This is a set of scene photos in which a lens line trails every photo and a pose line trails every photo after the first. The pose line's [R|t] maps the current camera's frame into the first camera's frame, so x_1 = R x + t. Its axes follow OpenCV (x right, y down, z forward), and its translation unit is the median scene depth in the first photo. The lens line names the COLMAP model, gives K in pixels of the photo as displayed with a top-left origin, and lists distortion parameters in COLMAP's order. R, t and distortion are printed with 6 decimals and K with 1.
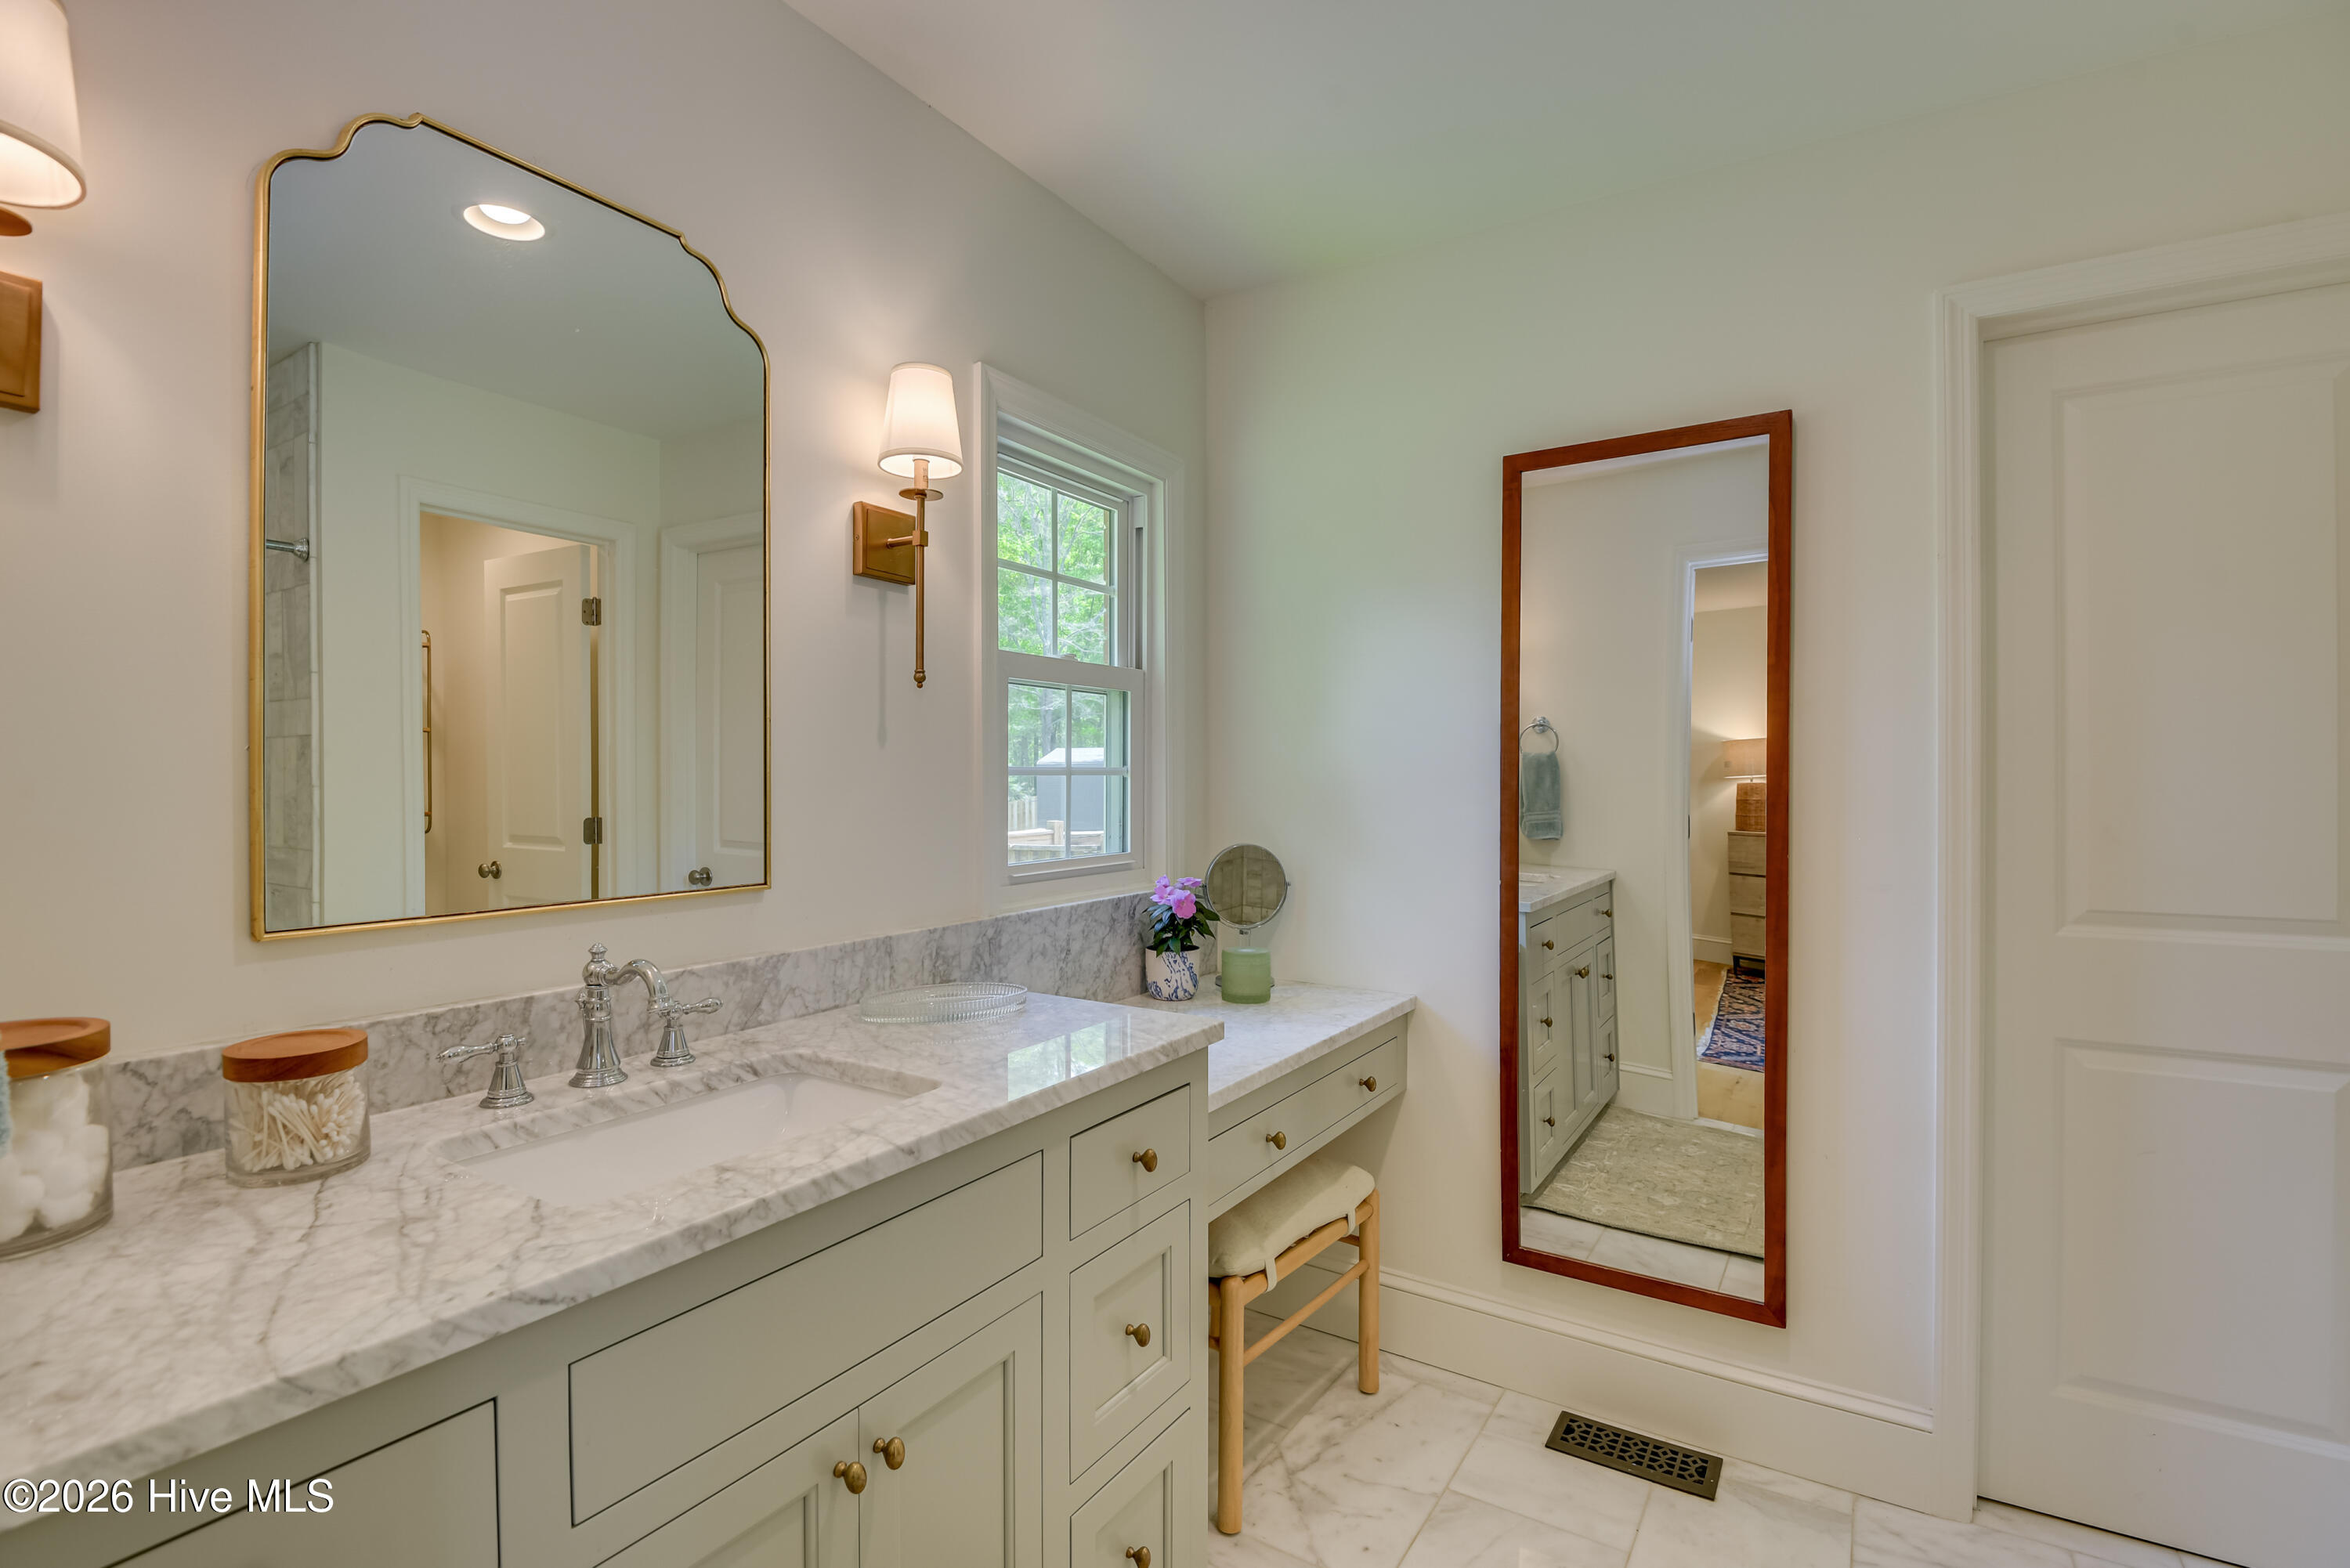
lens RADIAL K [[1100.2, 0, 1185.1], [0, 1100.2, 771.7], [0, 0, 1]] dist [-0.018804, -0.000571]
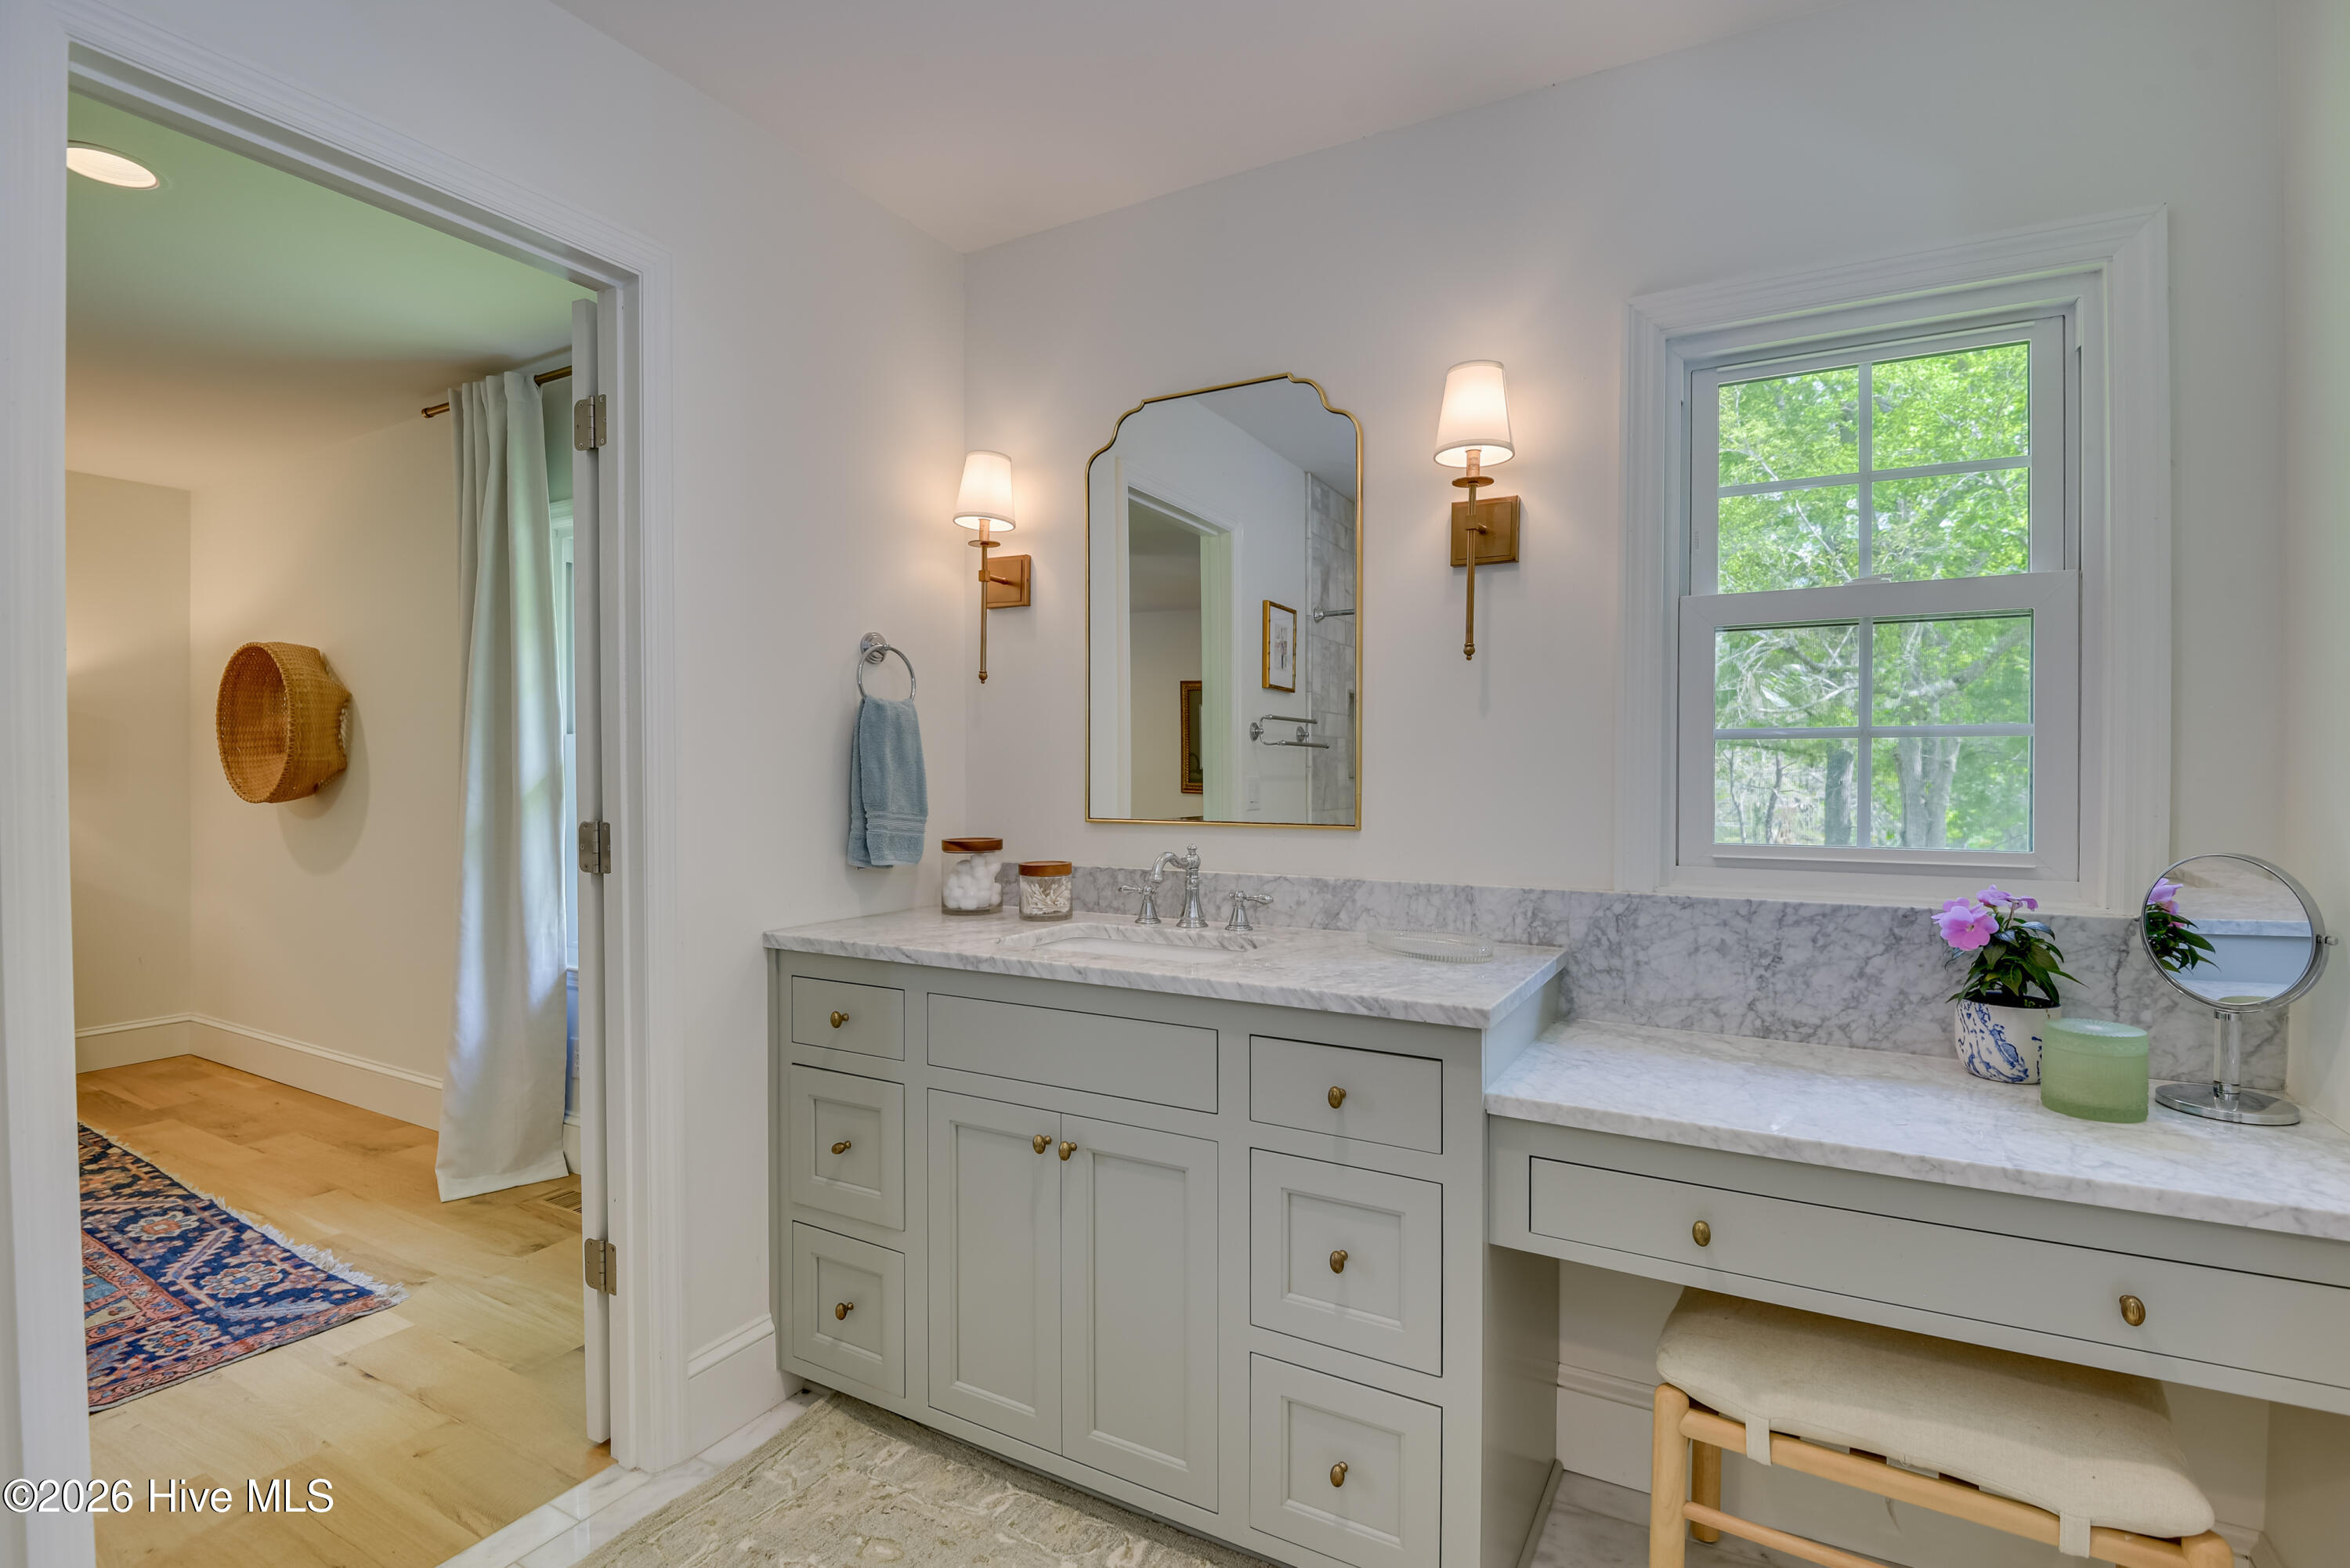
lens RADIAL K [[1100.2, 0, 1187.1], [0, 1100.2, 784.7], [0, 0, 1]] dist [-0.018804, -0.000571]
pose [[0.054534, 0.011490, -0.998446, 0.825884], [-0.001381, 0.999934, 0.011431, 0.035675], [0.998511, 0.000755, 0.054546, 0.659520]]
